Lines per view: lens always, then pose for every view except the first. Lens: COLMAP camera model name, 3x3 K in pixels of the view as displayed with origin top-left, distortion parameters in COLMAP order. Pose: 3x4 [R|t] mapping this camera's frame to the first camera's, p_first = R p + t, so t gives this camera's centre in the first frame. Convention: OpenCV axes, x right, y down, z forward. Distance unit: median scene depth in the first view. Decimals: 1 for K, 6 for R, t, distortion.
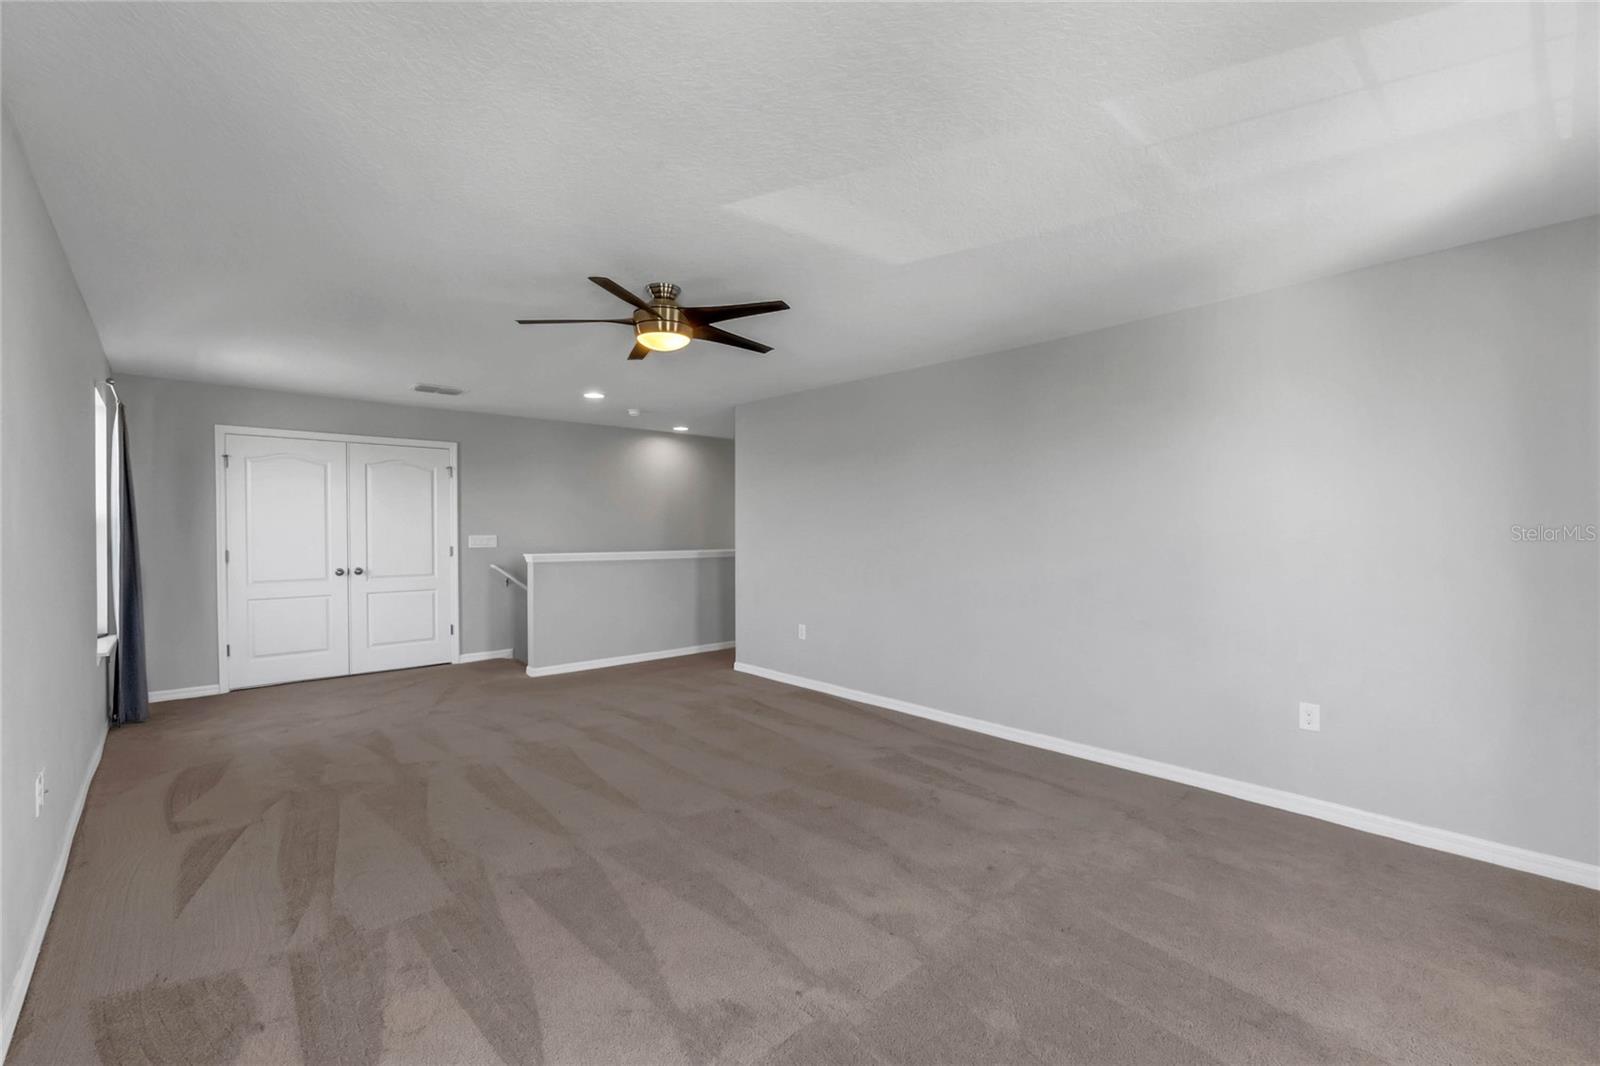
lens RADIAL K [[699.0, 0, 800.7], [0, 699.0, 524.5], [0, 0, 1]] dist [0.001219, 0.000409]
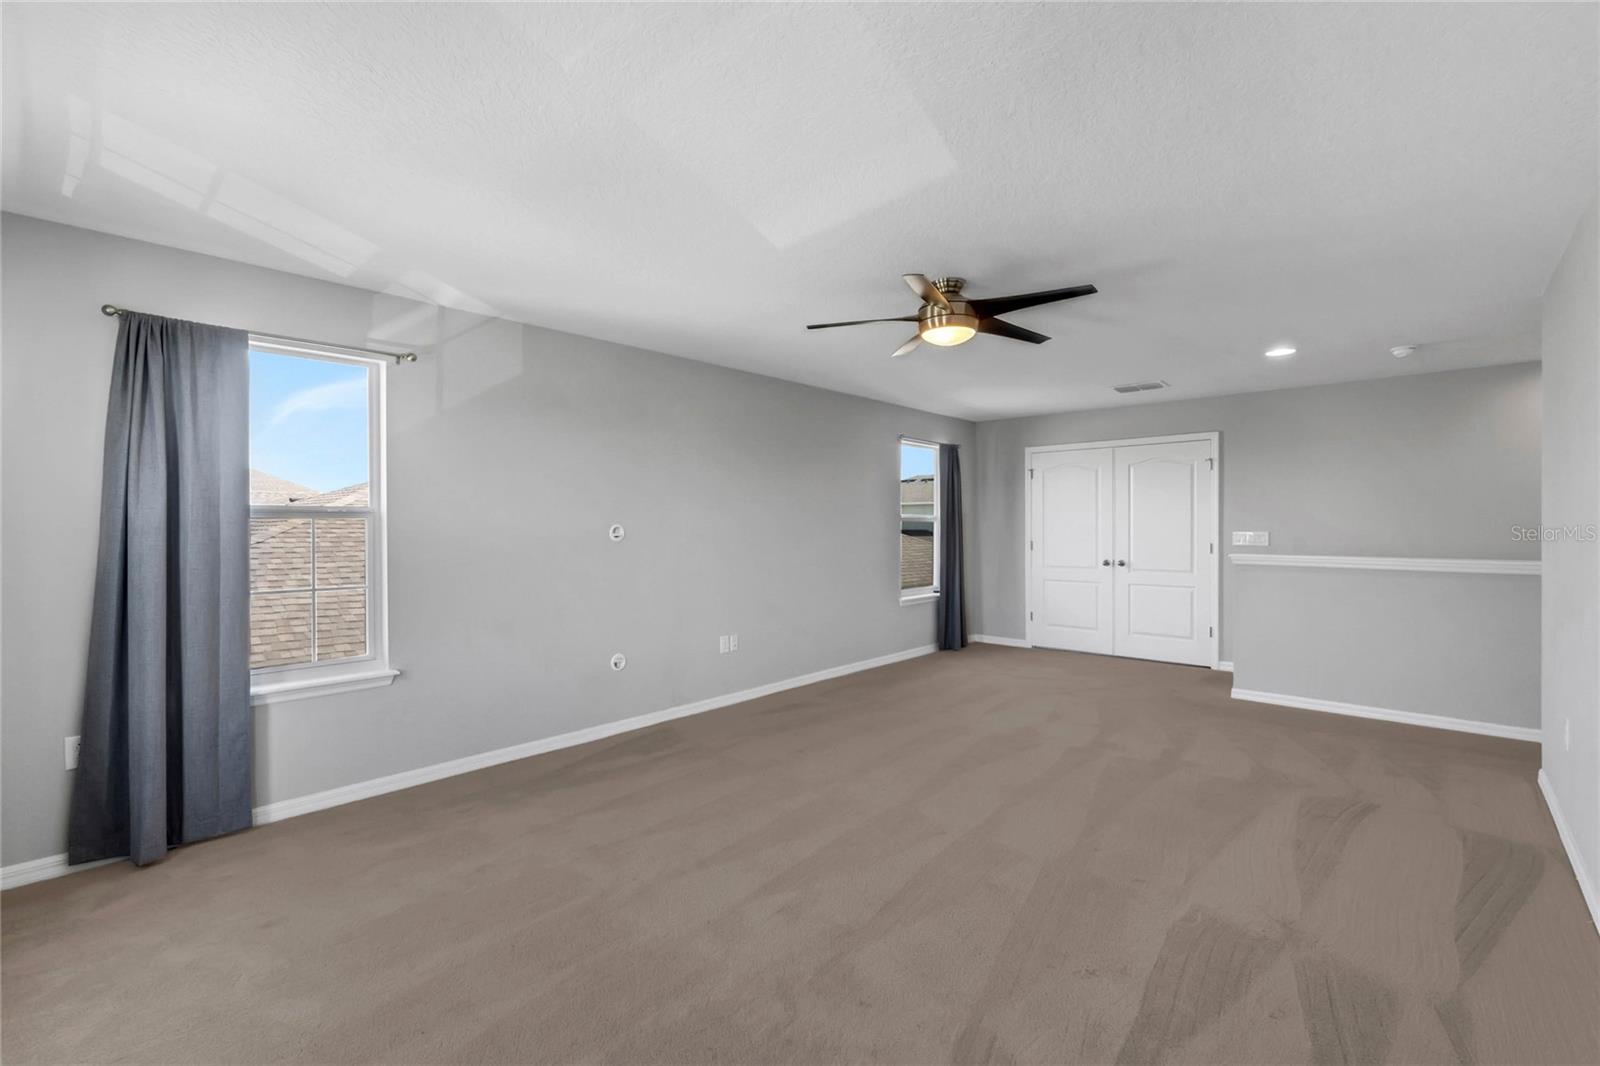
lens RADIAL K [[713.8, 0, 791.6], [0, 713.8, 530.1], [0, 0, 1]] dist [-0.000105, 0.000054]
pose [[0.082029, 0.008389, -0.996595, 0.446069], [0.008183, 0.999925, 0.009090, 0.000131], [0.996596, -0.008901, 0.081955, 0.392386]]
